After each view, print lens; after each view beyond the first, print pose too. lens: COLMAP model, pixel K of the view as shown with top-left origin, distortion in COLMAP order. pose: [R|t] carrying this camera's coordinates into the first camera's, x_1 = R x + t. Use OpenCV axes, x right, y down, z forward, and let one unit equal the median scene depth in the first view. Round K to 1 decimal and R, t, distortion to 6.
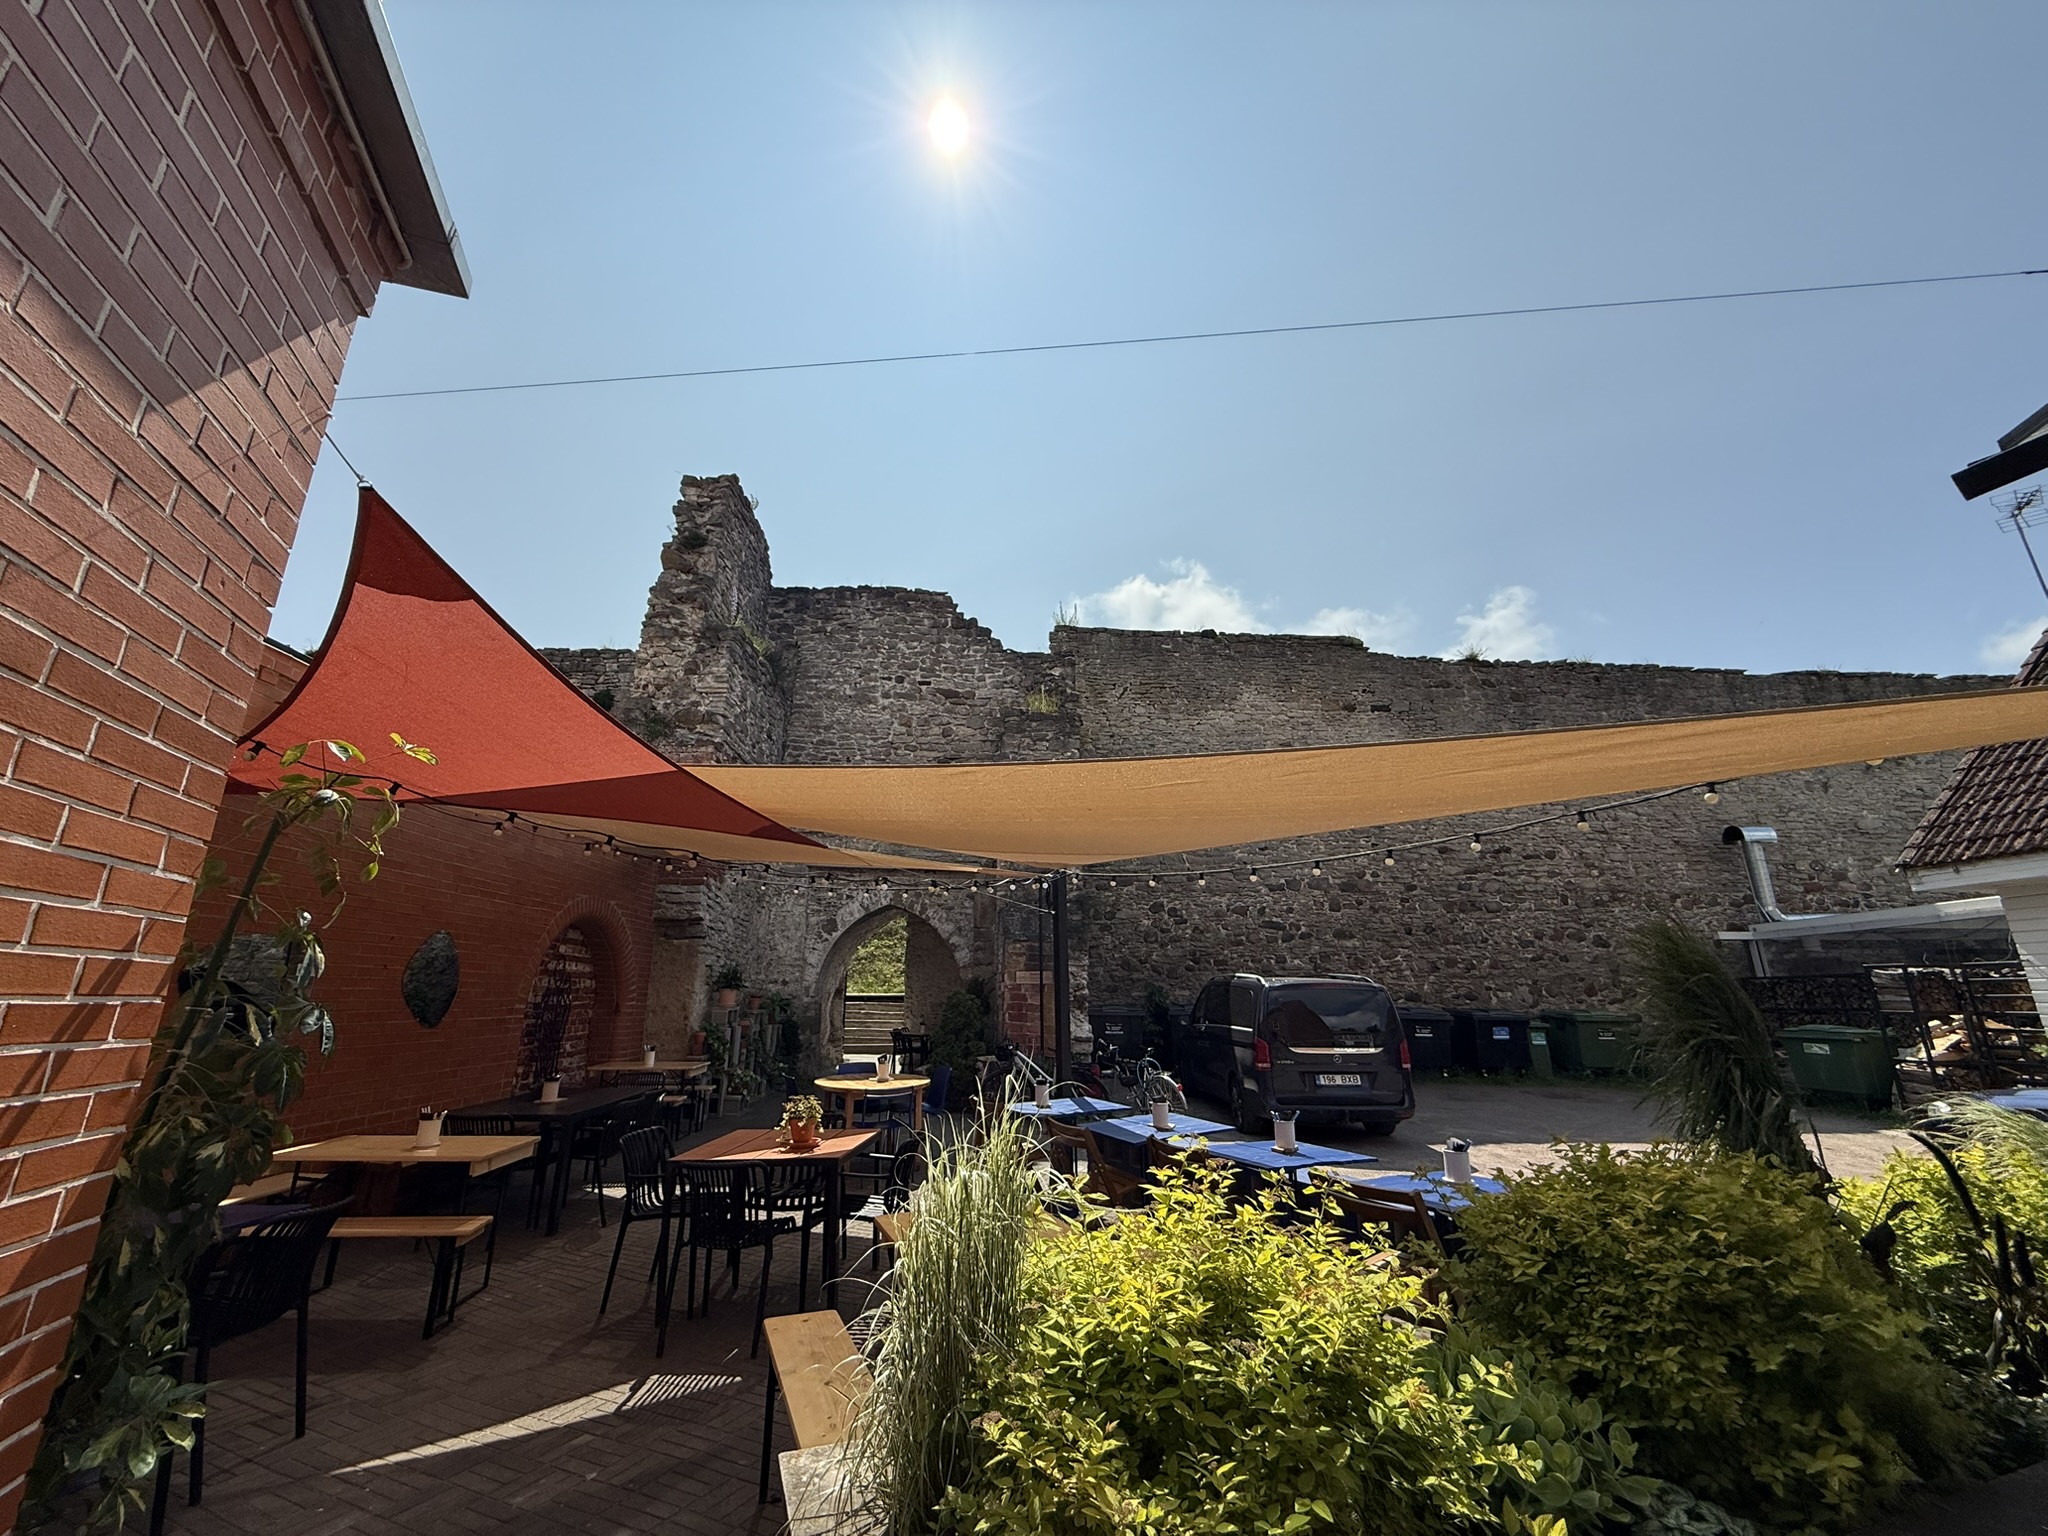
lens RADIAL K [[815.0, 0, 1014.0], [0, 815.0, 766.0], [0, 0, 1]] dist [0.002746, -0.000479]
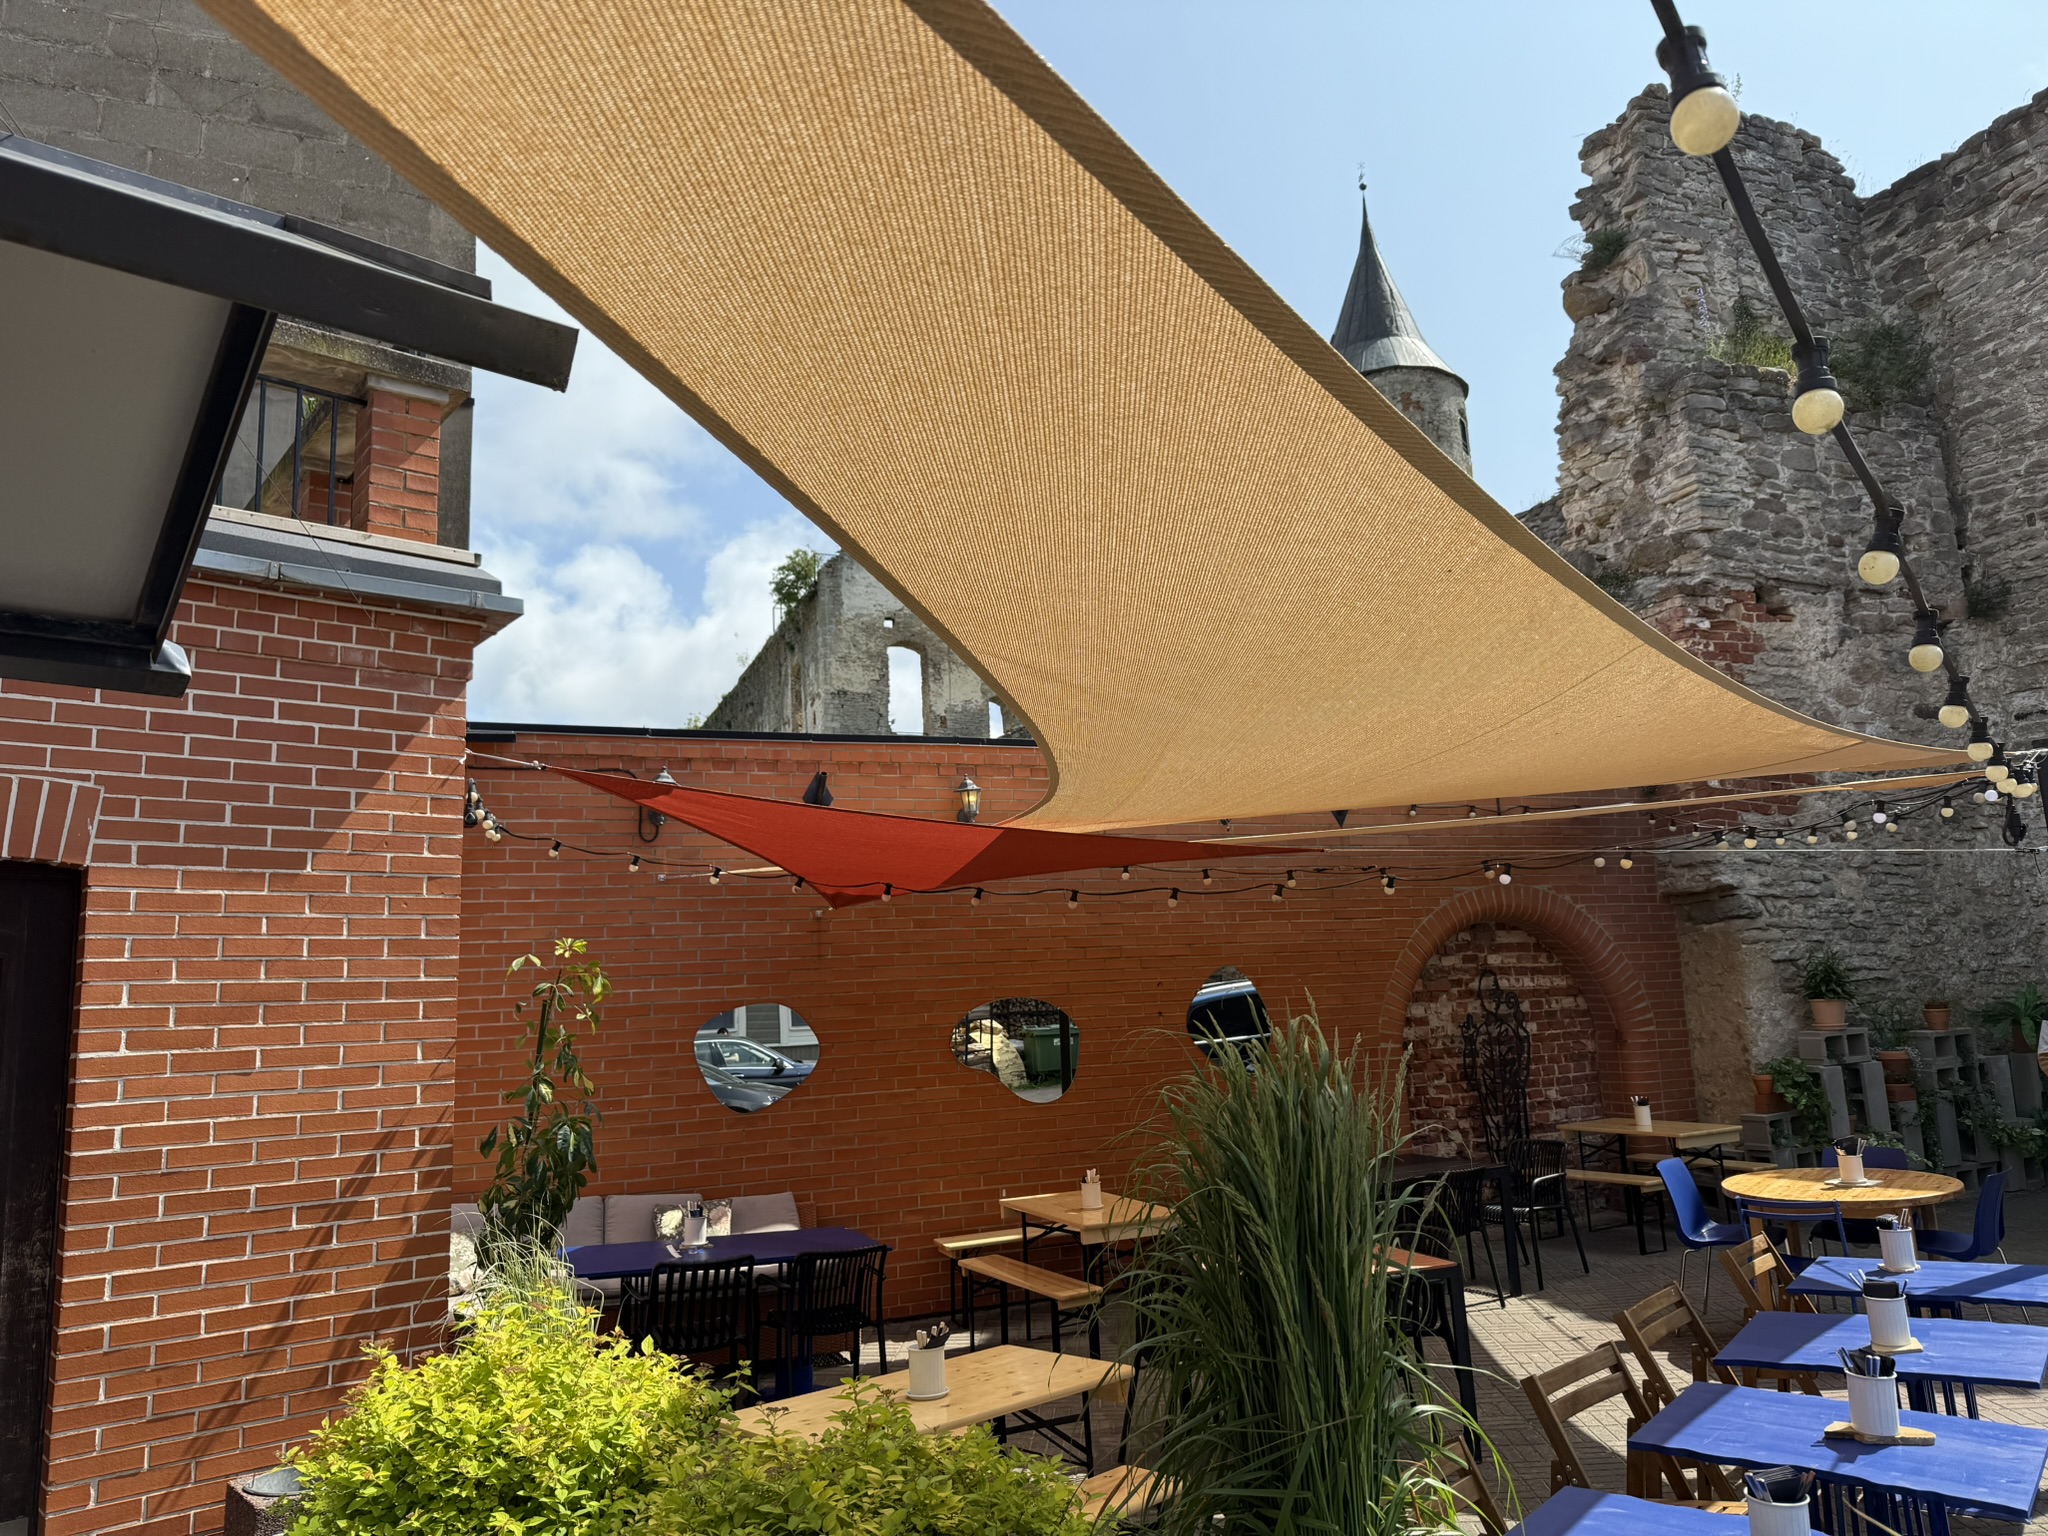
lens RADIAL K [[1433.6, 0, 1015.0], [0, 1433.6, 764.2], [0, 0, 1]] dist [0.011026, -0.016558]
pose [[0.357277, -0.172113, -0.918003, 0.337042], [0.298938, 0.952244, -0.062190, 0.011259], [0.884867, -0.252207, 0.391666, 0.133889]]
